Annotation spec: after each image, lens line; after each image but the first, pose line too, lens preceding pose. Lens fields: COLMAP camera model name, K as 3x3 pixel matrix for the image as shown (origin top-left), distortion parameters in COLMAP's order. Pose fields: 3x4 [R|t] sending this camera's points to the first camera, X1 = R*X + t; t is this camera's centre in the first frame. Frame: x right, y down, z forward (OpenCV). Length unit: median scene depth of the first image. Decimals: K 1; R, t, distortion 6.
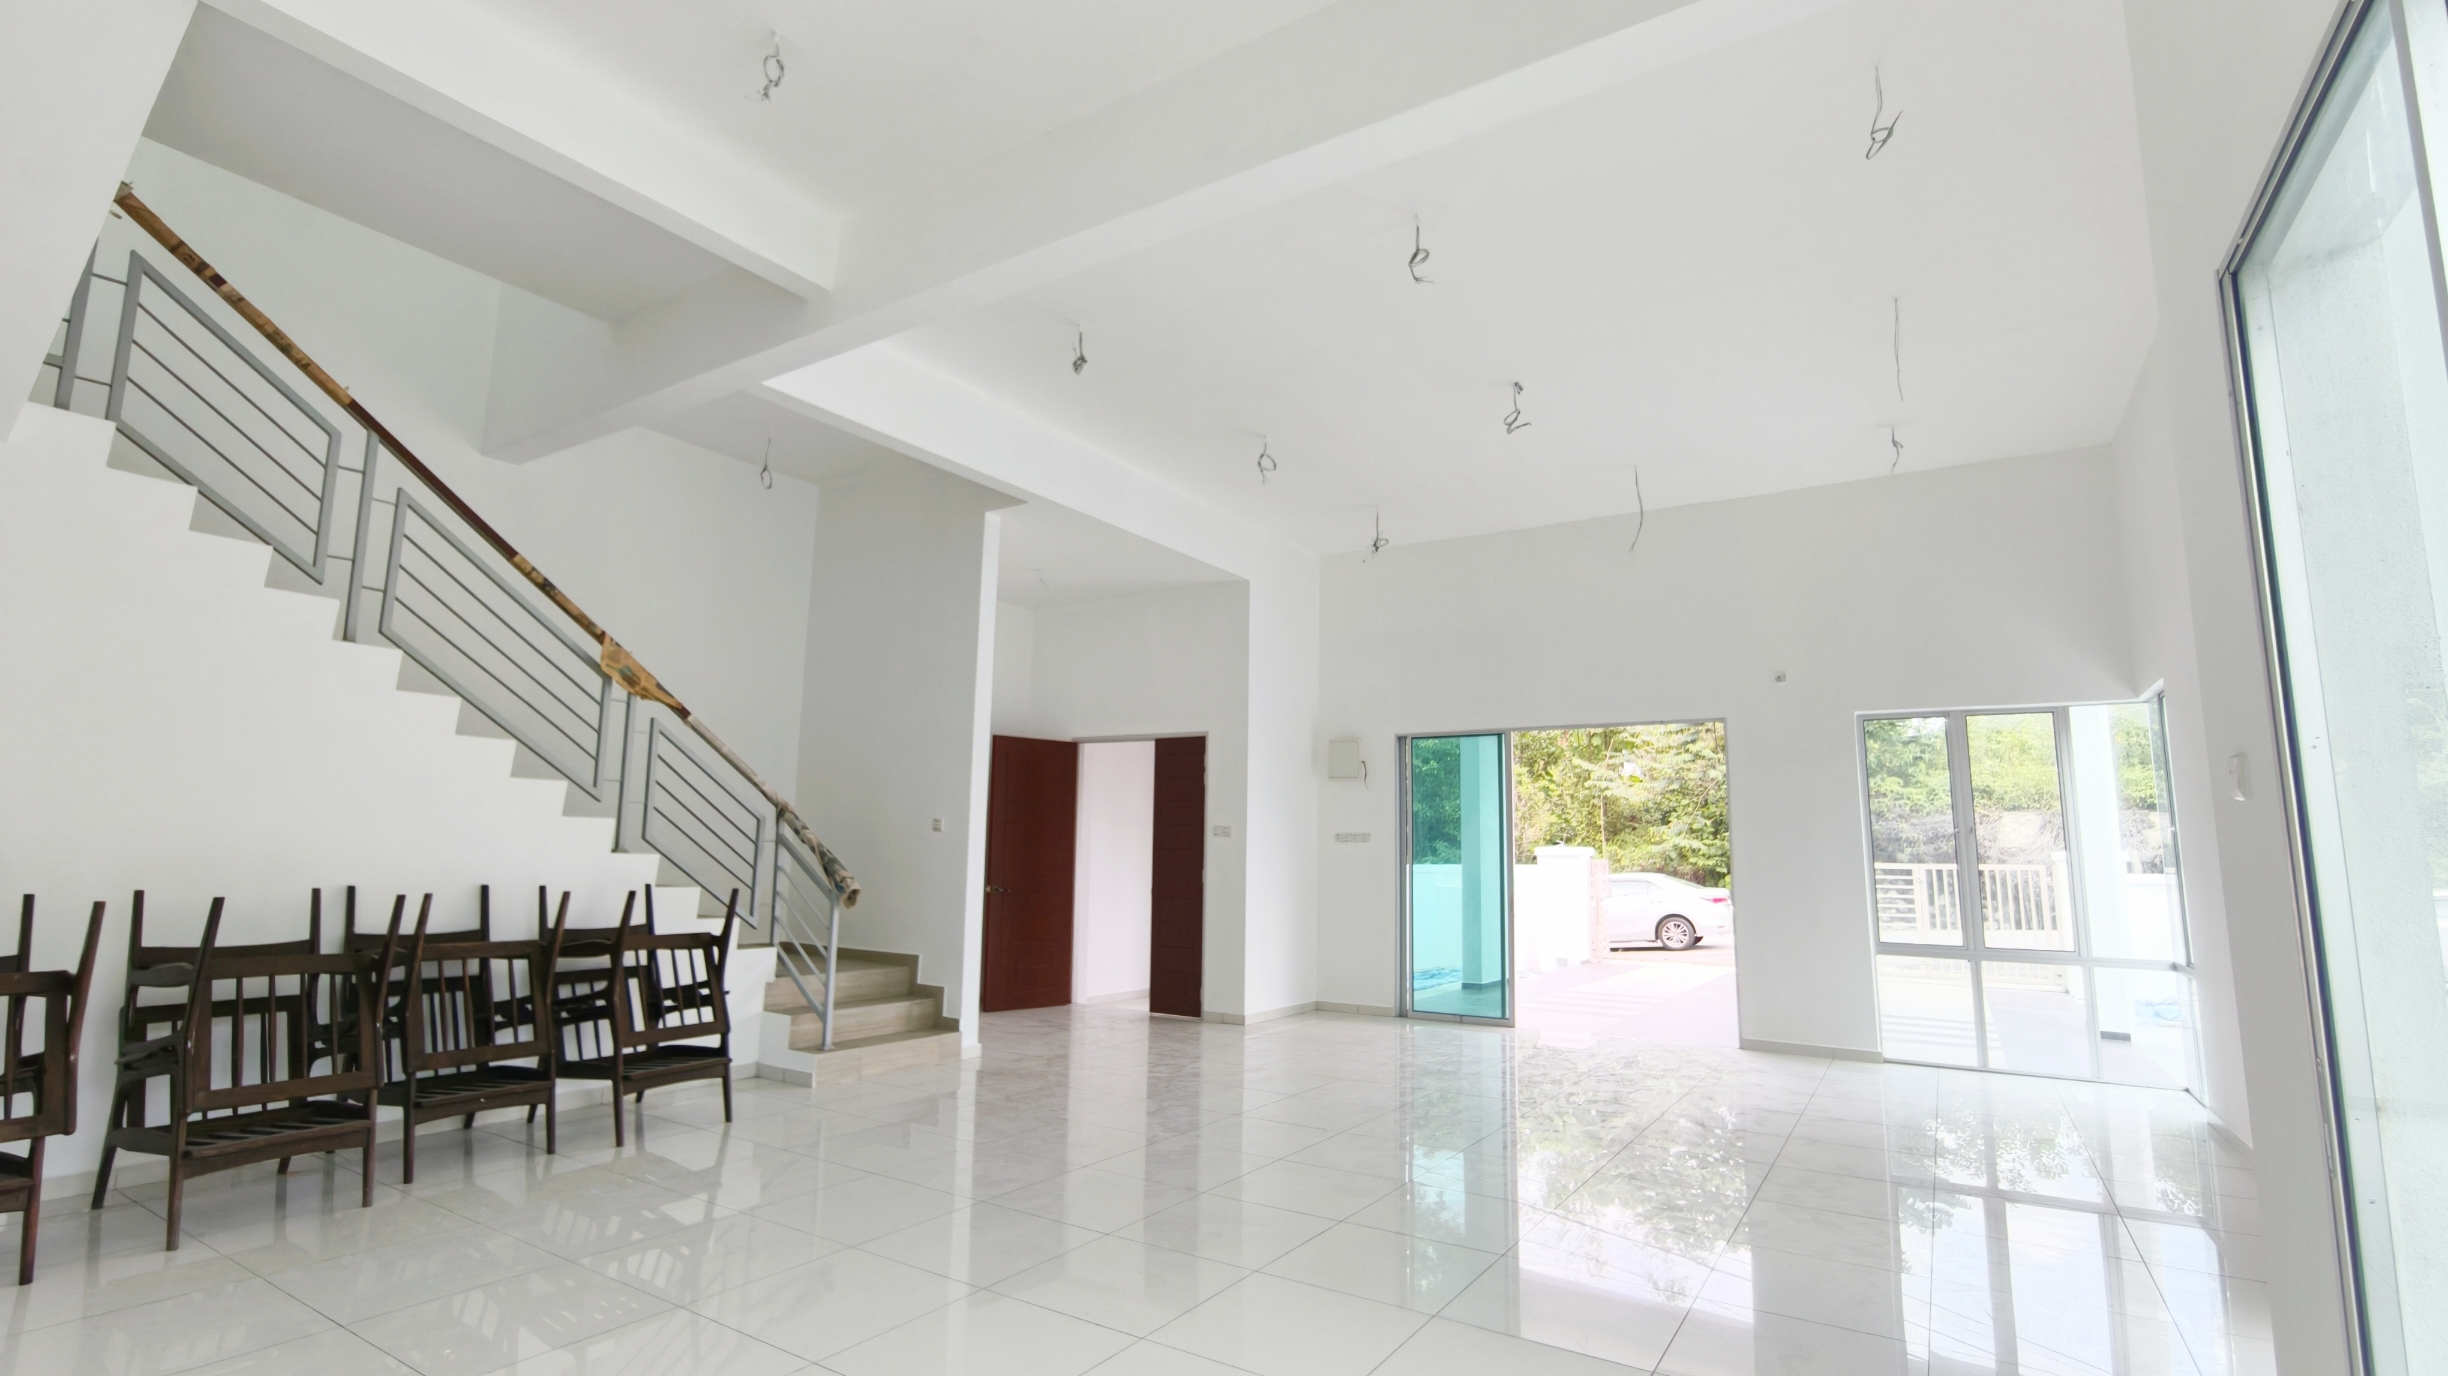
lens RADIAL K [[1087.6, 0, 1224.0], [0, 1087.6, 688.0], [0, 0, 1]] dist [-0.000687, -0.000041]
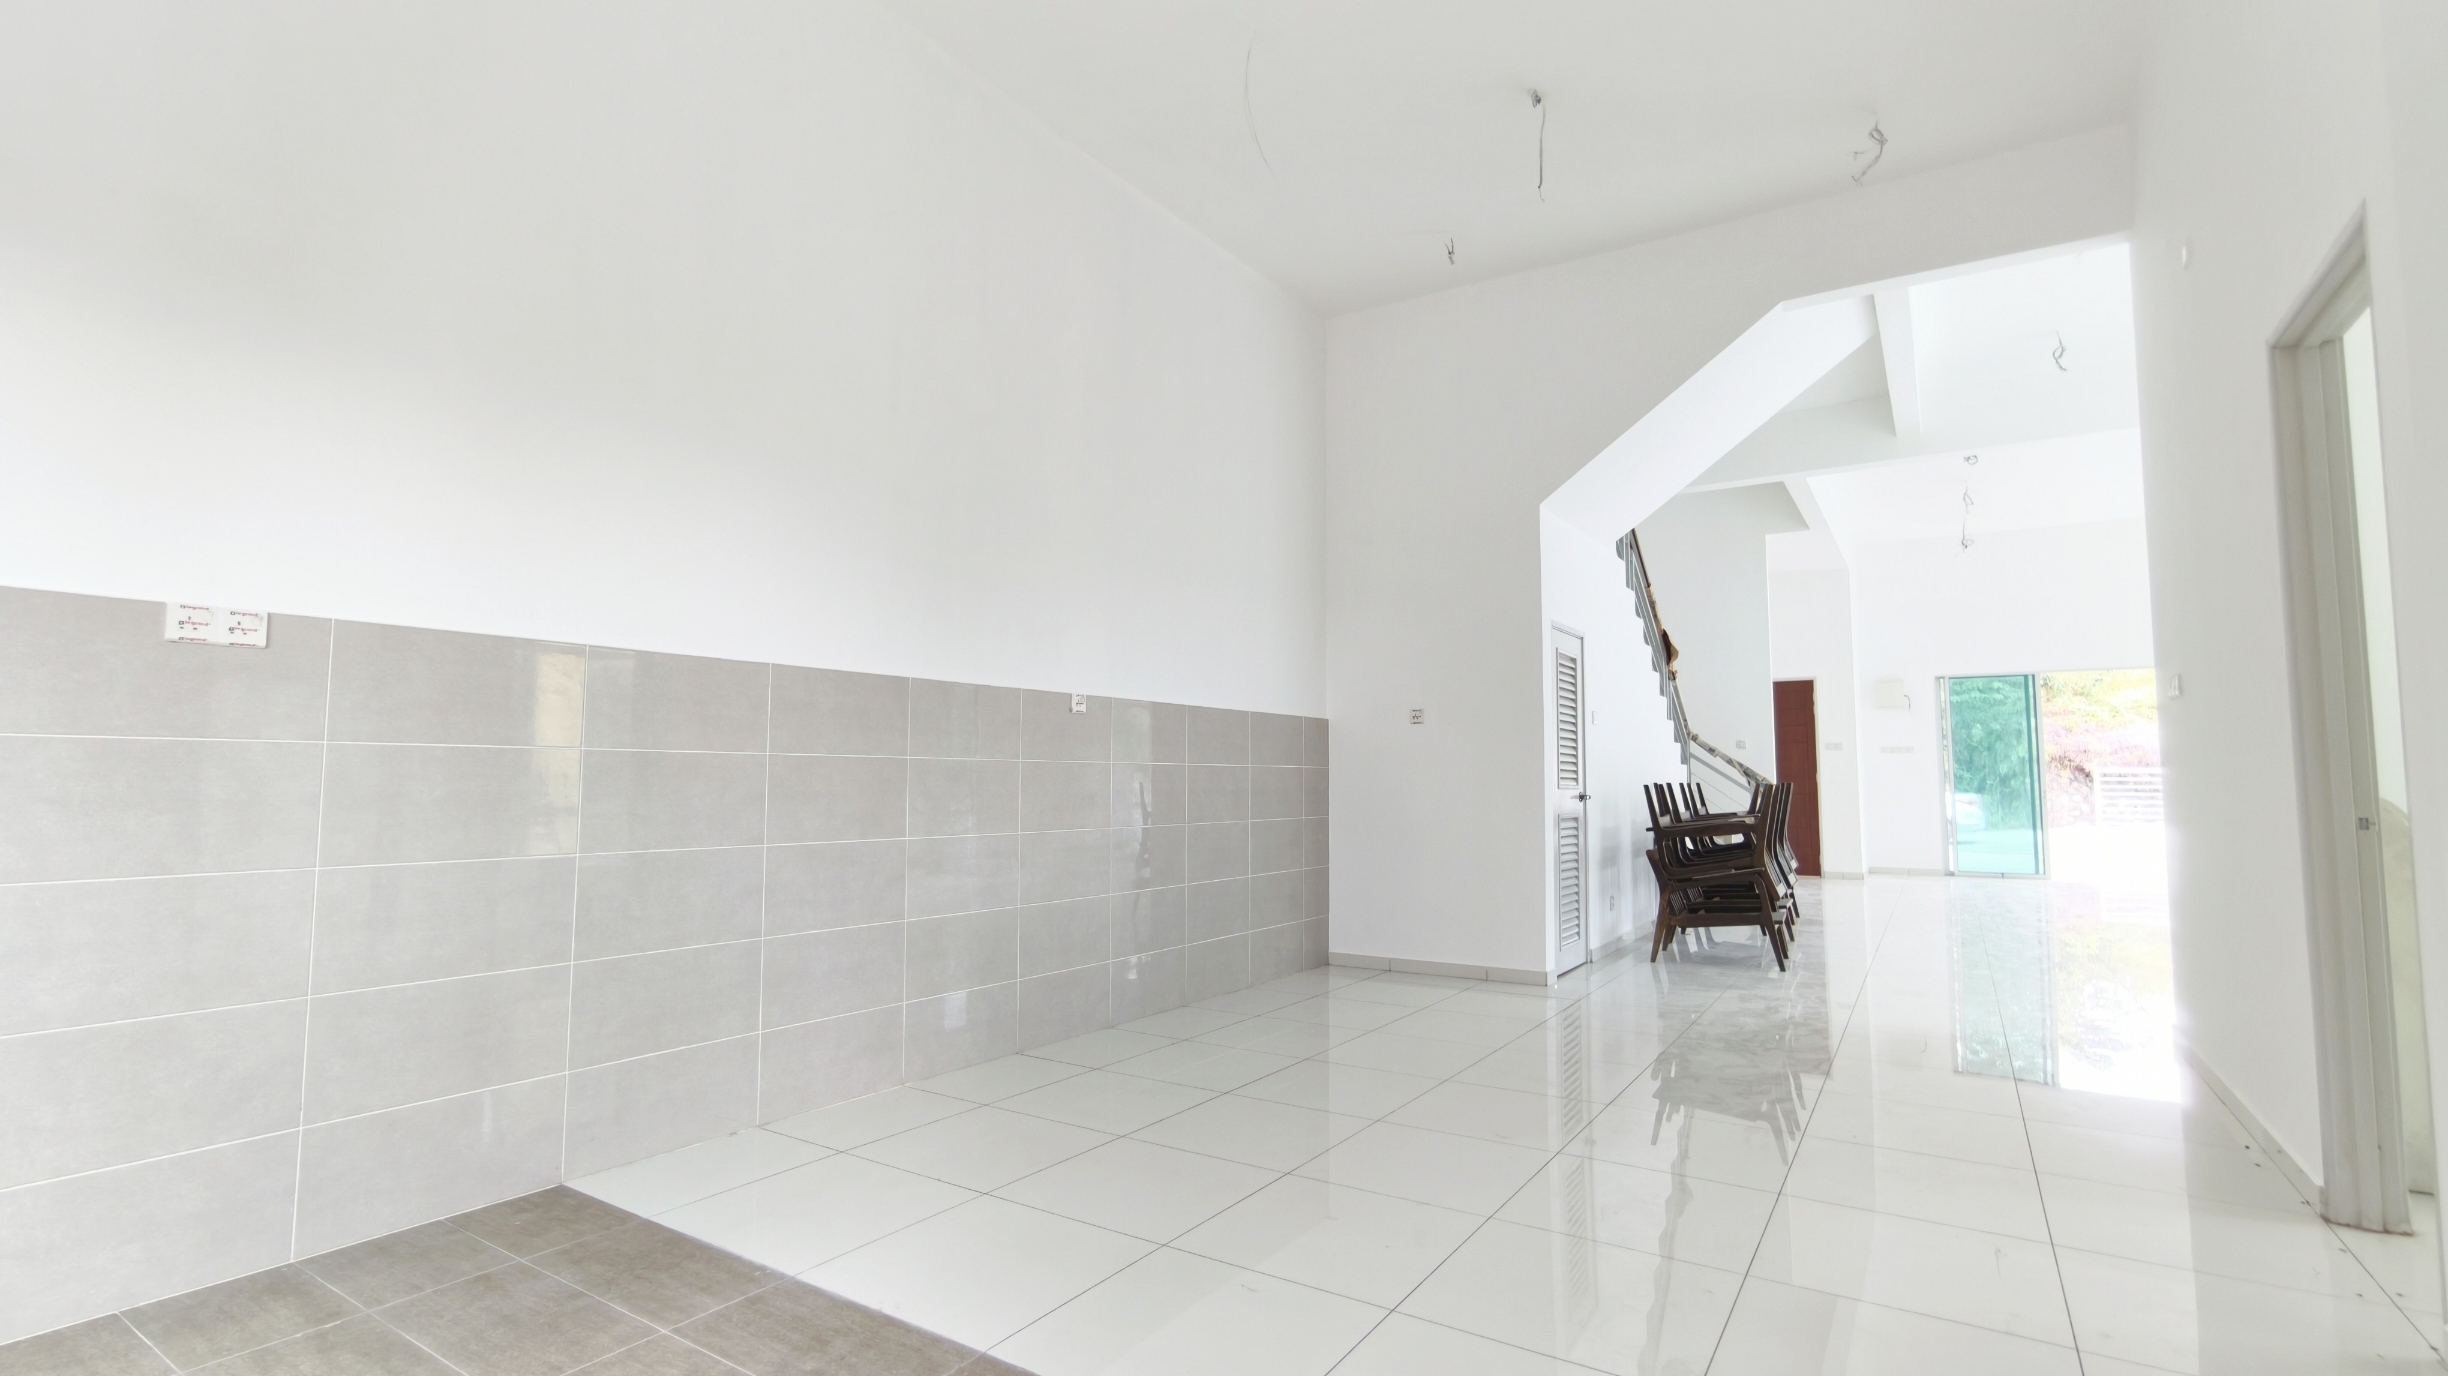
lens RADIAL K [[1116.6, 0, 1224.0], [0, 1116.6, 688.0], [0, 0, 1]] dist [-0.001044, -0.000117]
pose [[0.999805, -0.016916, 0.010140, -0.792463], [0.016216, 0.997718, 0.065545, -0.051099], [-0.011225, -0.065368, 0.997798, -0.428032]]
